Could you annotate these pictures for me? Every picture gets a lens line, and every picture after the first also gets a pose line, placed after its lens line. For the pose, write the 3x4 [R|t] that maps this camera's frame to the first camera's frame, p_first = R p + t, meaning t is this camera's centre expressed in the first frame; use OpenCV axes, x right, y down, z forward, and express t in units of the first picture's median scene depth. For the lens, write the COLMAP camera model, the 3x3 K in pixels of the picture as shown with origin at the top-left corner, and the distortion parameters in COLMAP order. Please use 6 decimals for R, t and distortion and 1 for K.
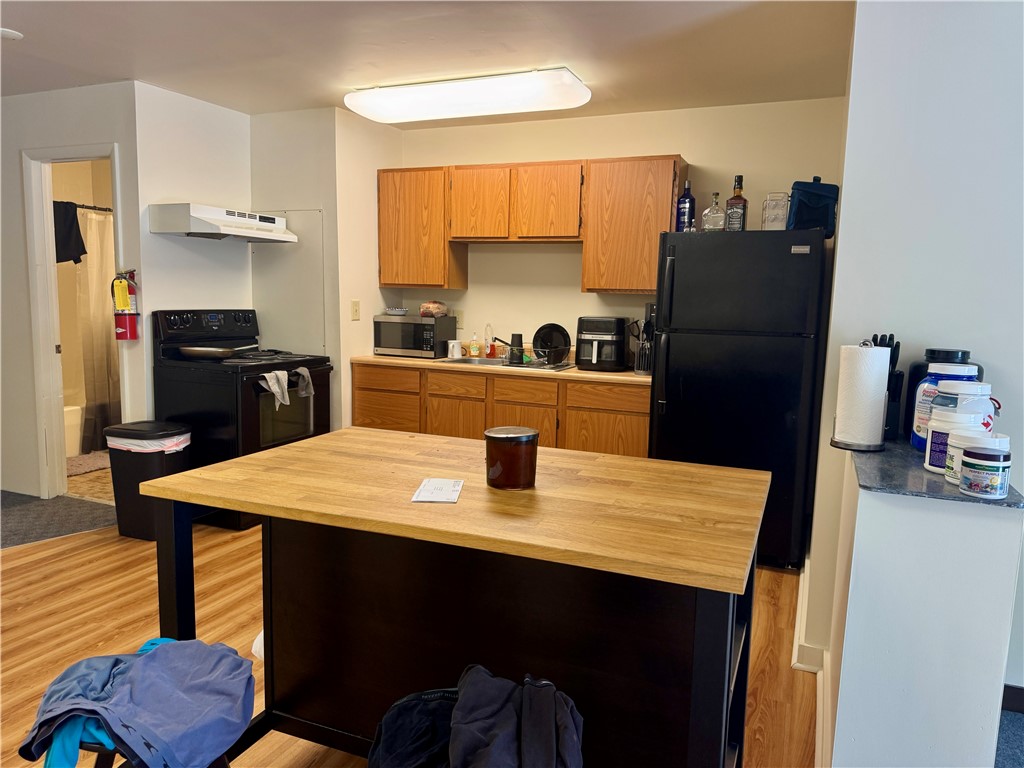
lens RADIAL K [[731.5, 0, 509.3], [0, 731.5, 385.5], [0, 0, 1]] dist [0.040549, -0.005831]
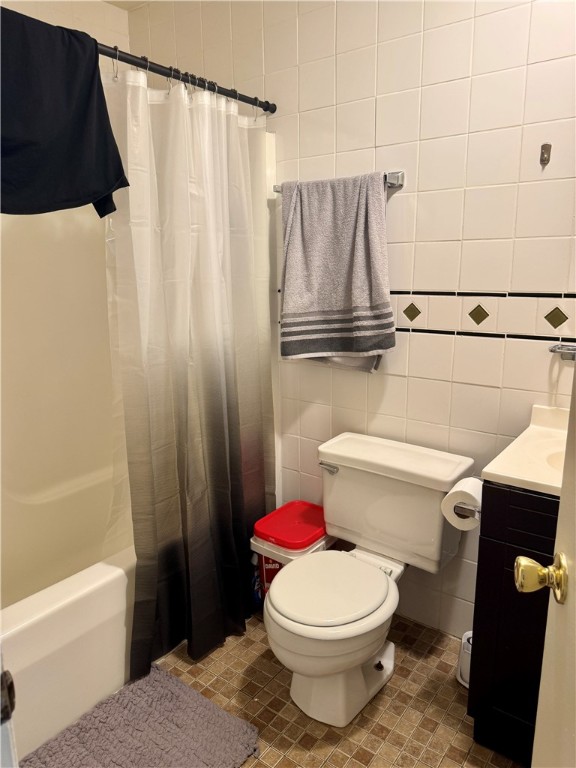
lens RADIAL K [[548.6, 0, 290.5], [0, 548.6, 383.4], [0, 0, 1]] dist [0.040549, -0.005831]
pose [[0.965211, 0.025254, -0.260251, -0.415959], [-0.000529, 0.995512, 0.094639, -0.106337], [0.261473, -0.091209, 0.960892, 0.744978]]
